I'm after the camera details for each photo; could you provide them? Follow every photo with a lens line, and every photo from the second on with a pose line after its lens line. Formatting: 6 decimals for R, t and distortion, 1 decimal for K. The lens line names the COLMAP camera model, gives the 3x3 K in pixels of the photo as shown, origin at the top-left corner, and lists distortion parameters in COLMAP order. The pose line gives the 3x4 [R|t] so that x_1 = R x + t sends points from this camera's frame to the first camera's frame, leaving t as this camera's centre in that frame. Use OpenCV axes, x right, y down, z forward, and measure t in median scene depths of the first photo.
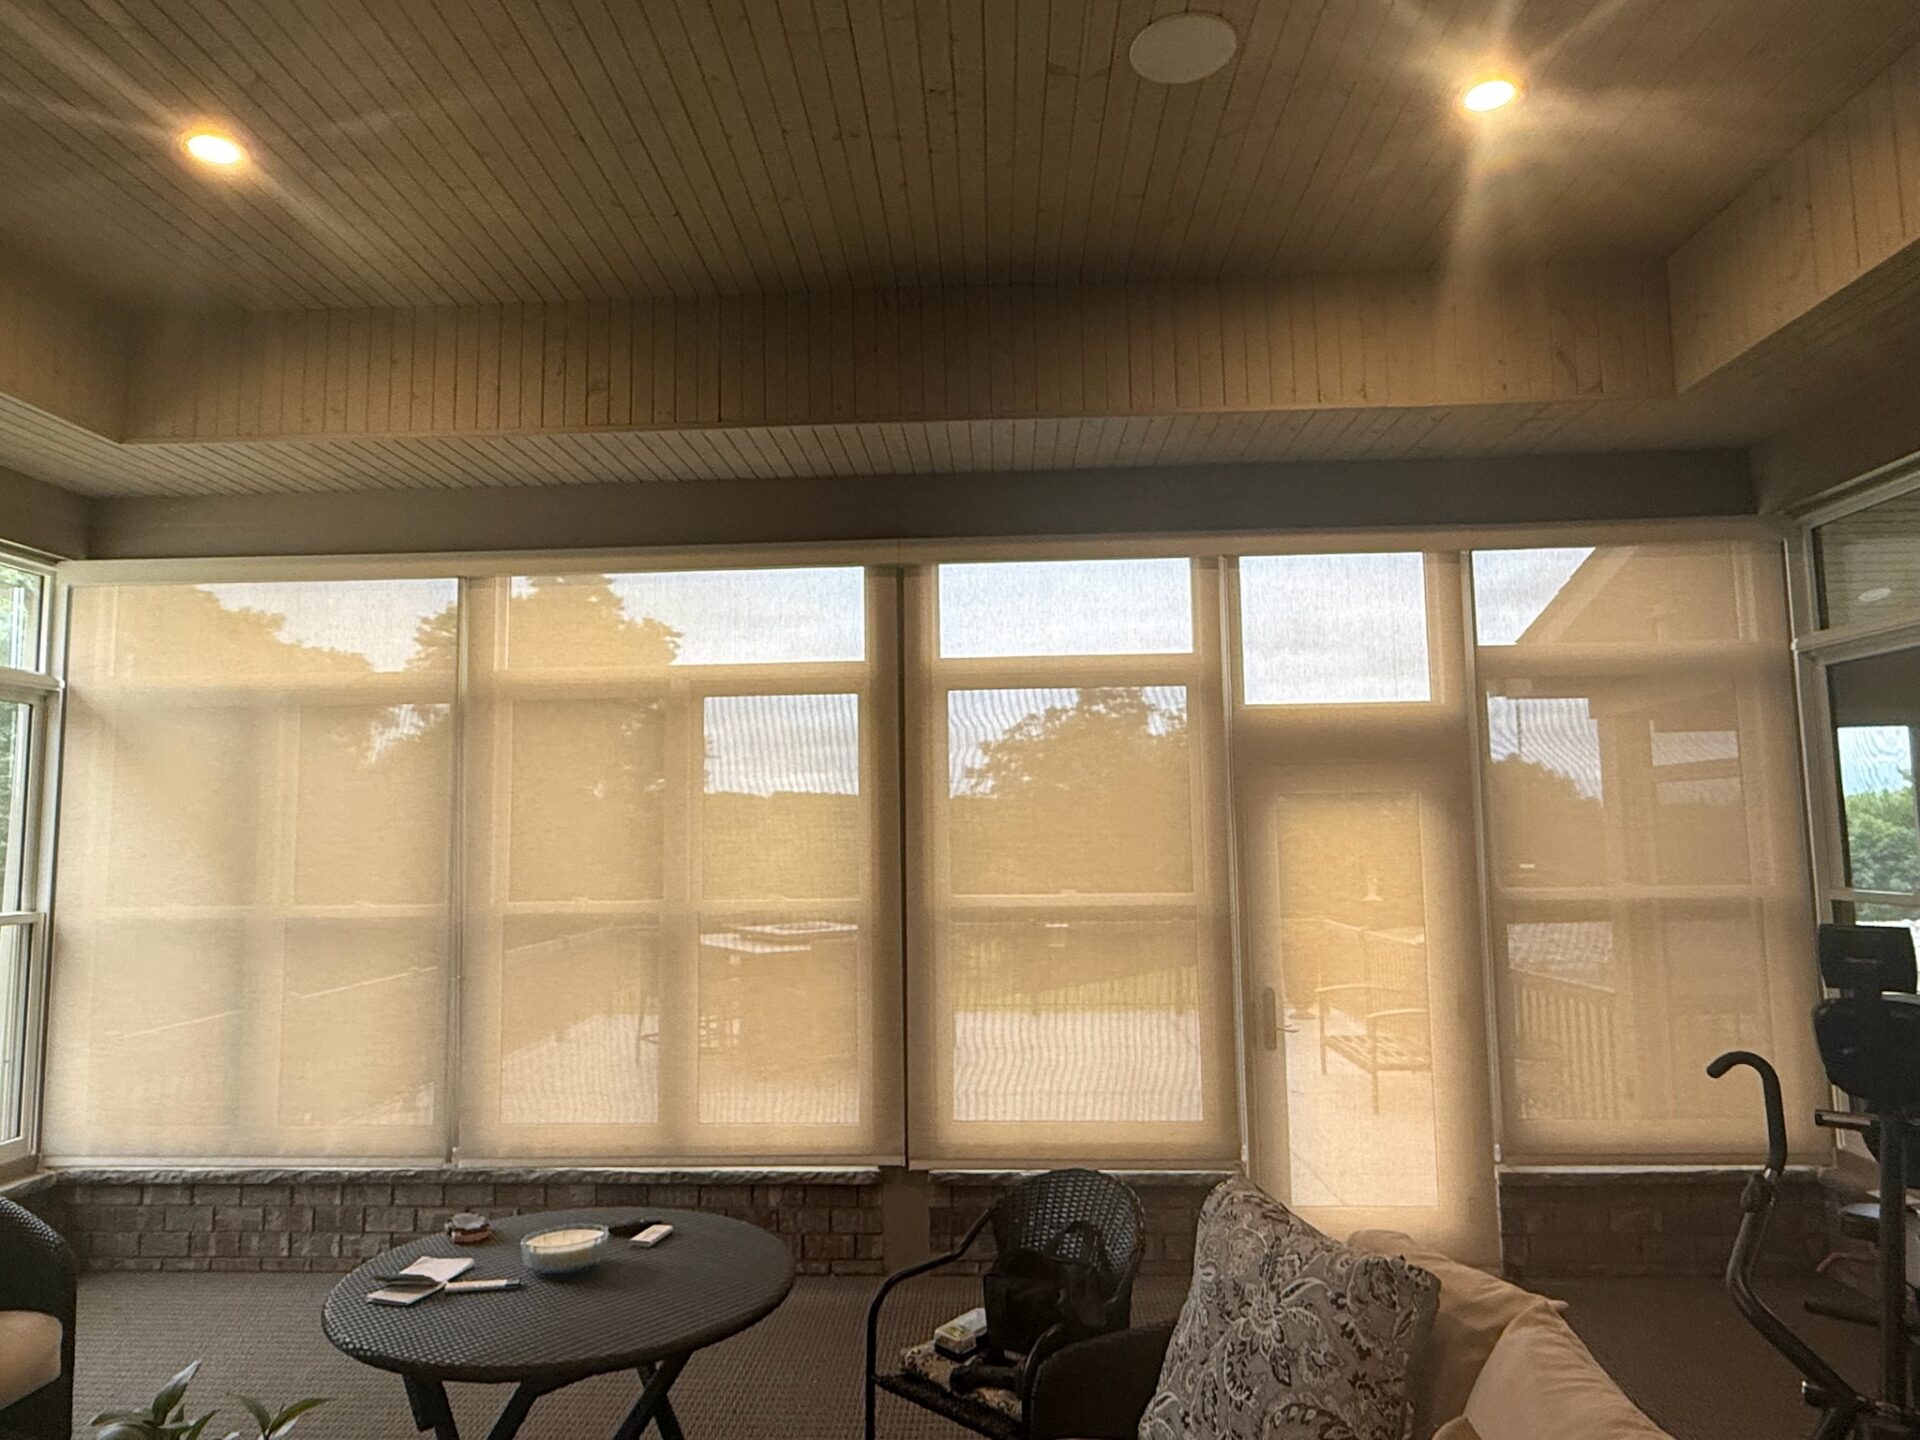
lens RADIAL K [[1167.3, 0, 960.0], [0, 1167.3, 720.0], [0, 0, 1]] dist [-0.008510, -0.003379]
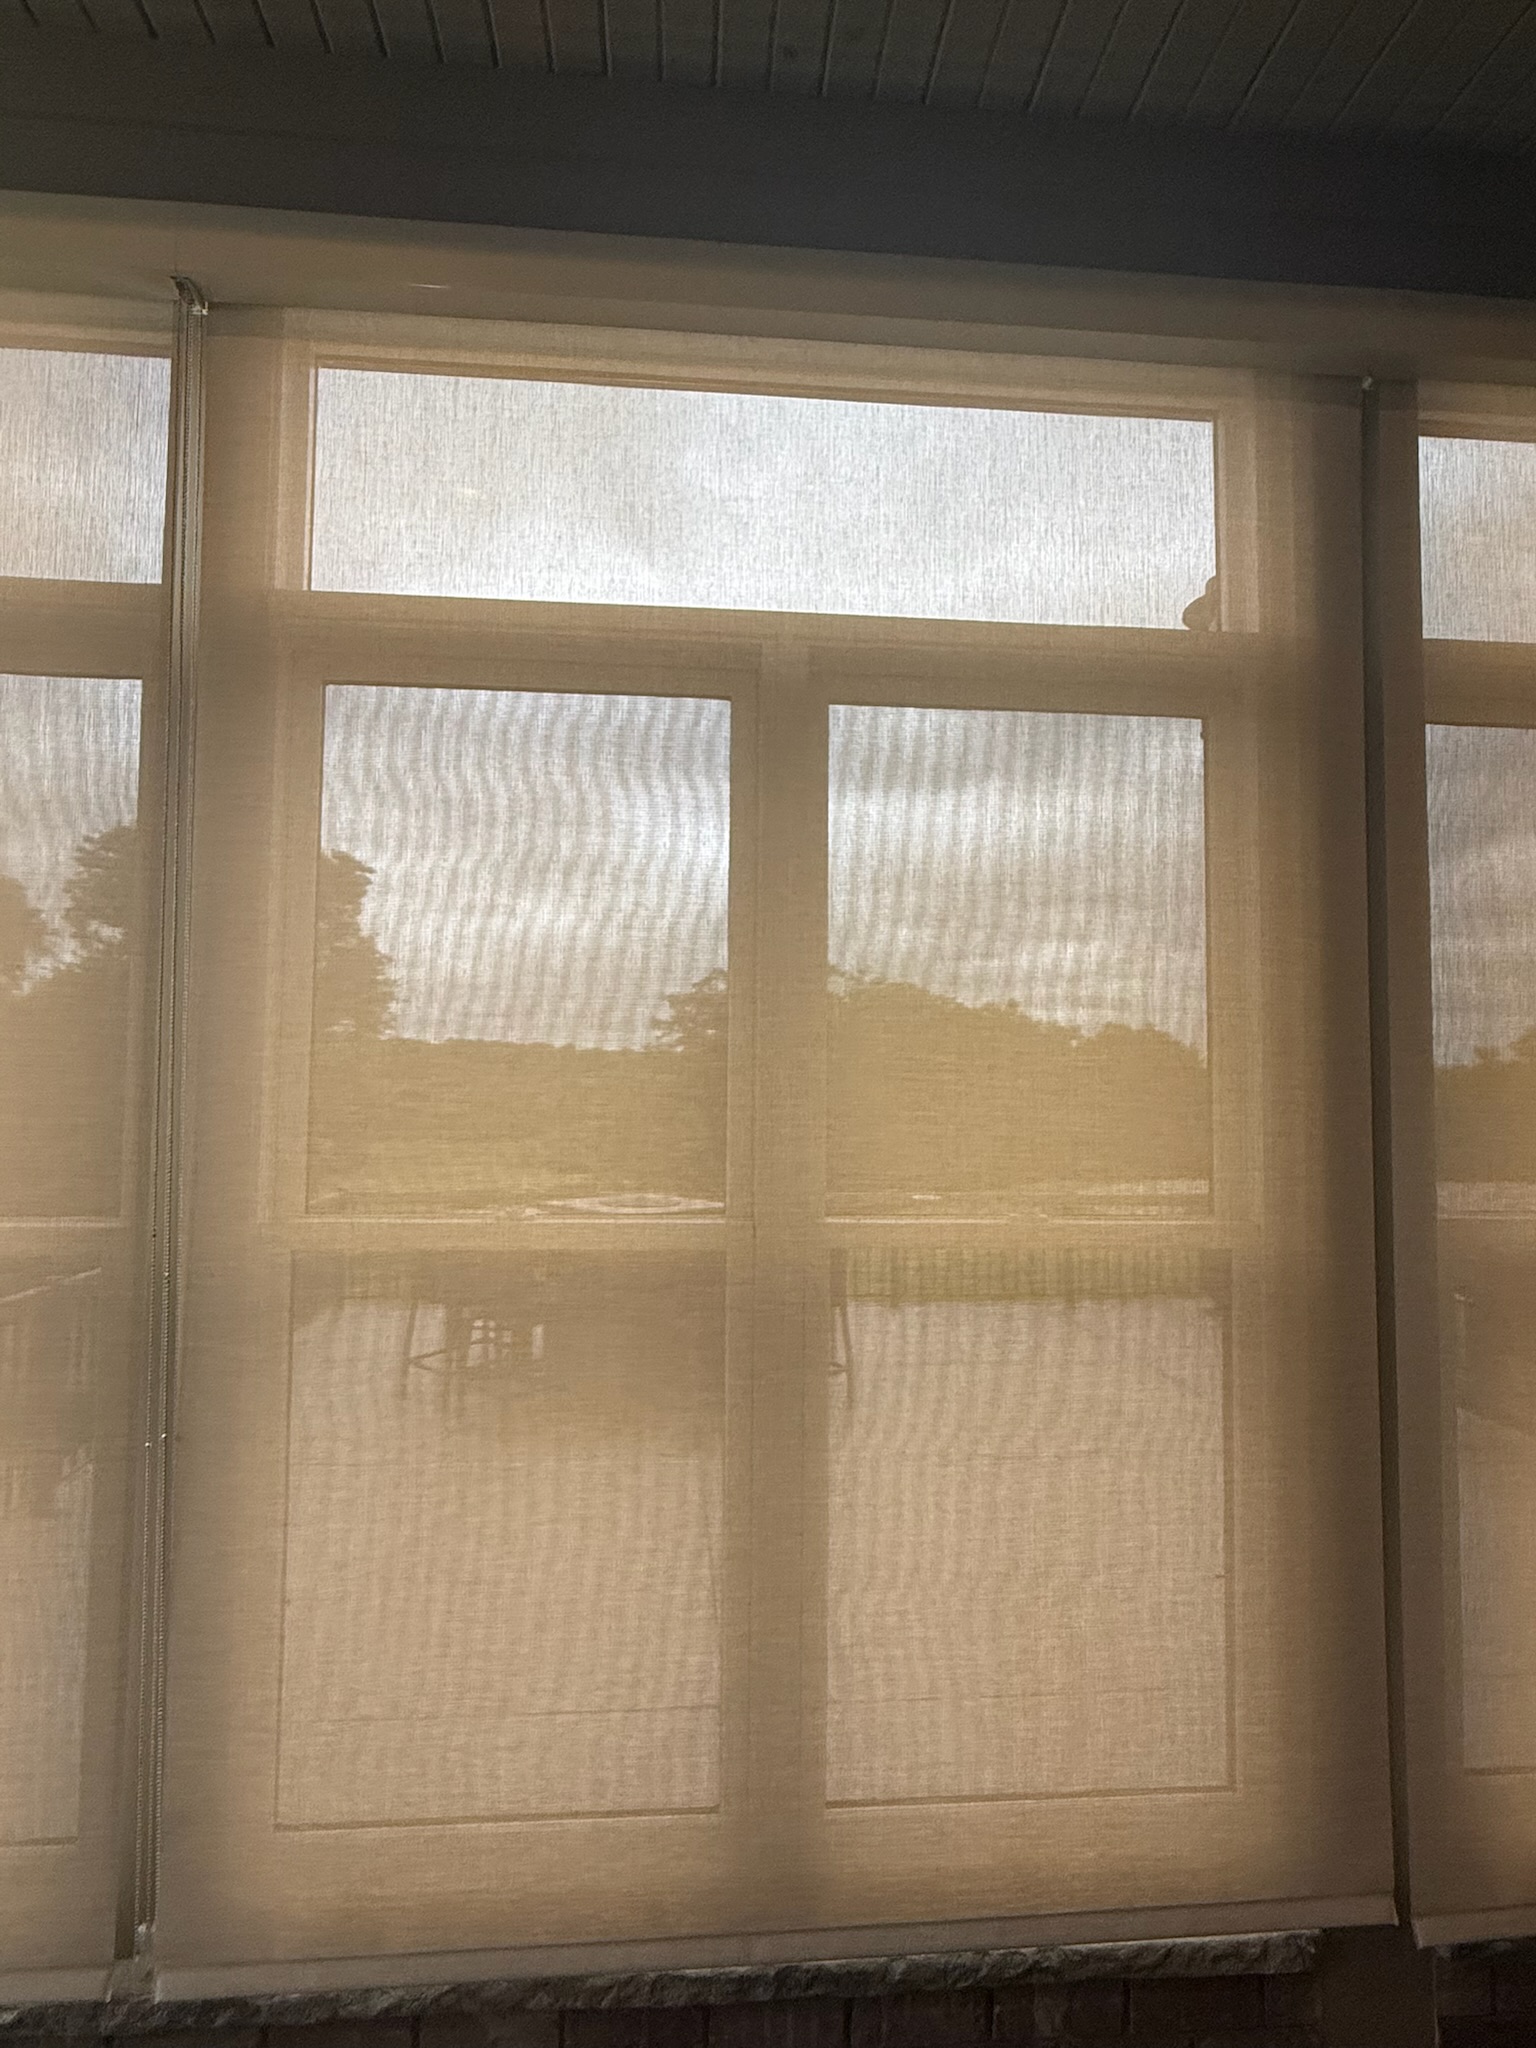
lens RADIAL K [[1089.4, 0, 768.0], [0, 1089.4, 1024.0], [0, 0, 1]] dist [0.001285, 0.000288]
pose [[0.991165, 0.031339, 0.128882, -0.292702], [-0.036563, 0.998595, 0.038368, 0.077025], [-0.127499, -0.042741, 0.990917, 0.649864]]
